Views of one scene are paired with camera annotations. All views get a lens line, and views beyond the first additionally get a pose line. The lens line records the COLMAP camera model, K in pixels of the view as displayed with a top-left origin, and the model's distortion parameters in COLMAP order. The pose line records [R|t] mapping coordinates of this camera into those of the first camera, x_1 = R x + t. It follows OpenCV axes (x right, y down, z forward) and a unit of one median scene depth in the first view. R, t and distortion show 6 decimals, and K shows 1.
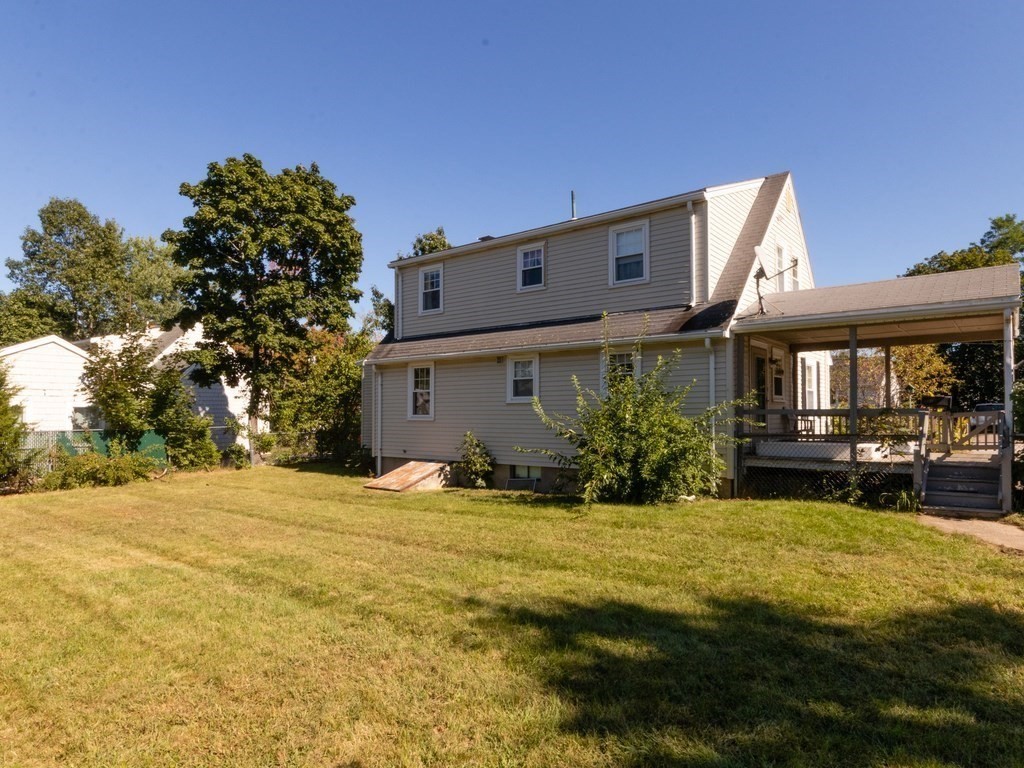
lens RADIAL K [[734.0, 0, 512.9], [0, 734.0, 407.4], [0, 0, 1]] dist [0.001118, 0.001826]
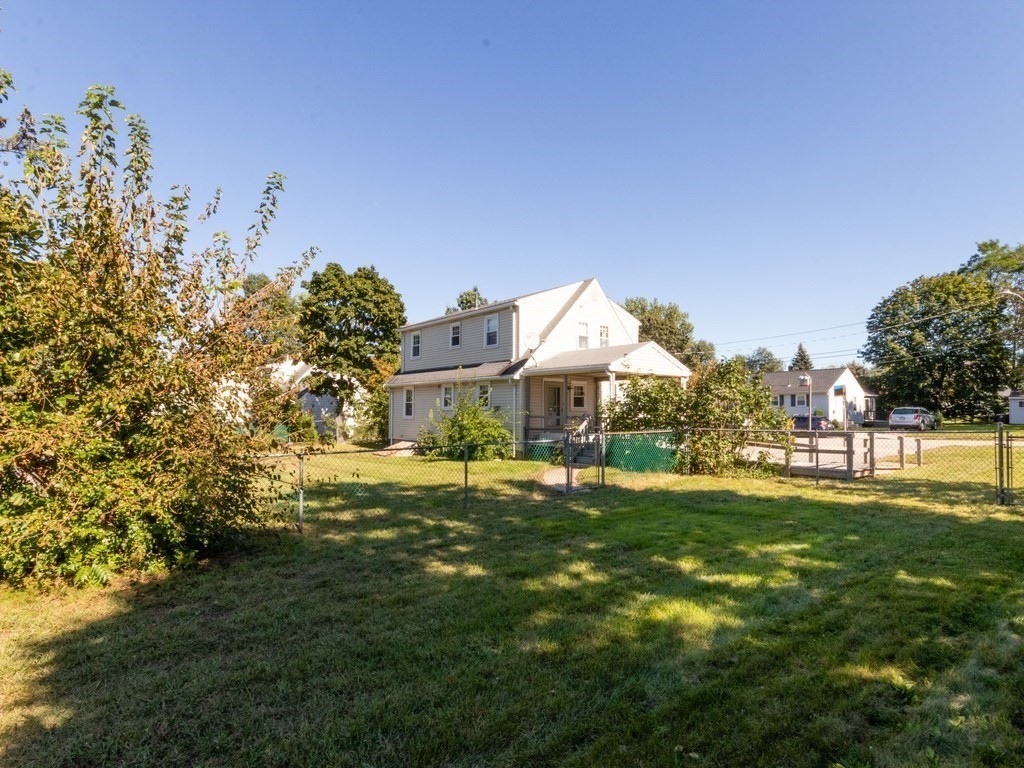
lens RADIAL K [[734.0, 0, 512.9], [0, 734.0, 407.4], [0, 0, 1]] dist [0.001118, 0.001826]
pose [[0.964667, 0.005665, -0.263411, 0.594222], [-0.003004, 0.999940, 0.010503, -0.029480], [0.263455, -0.009341, 0.964626, -0.666072]]
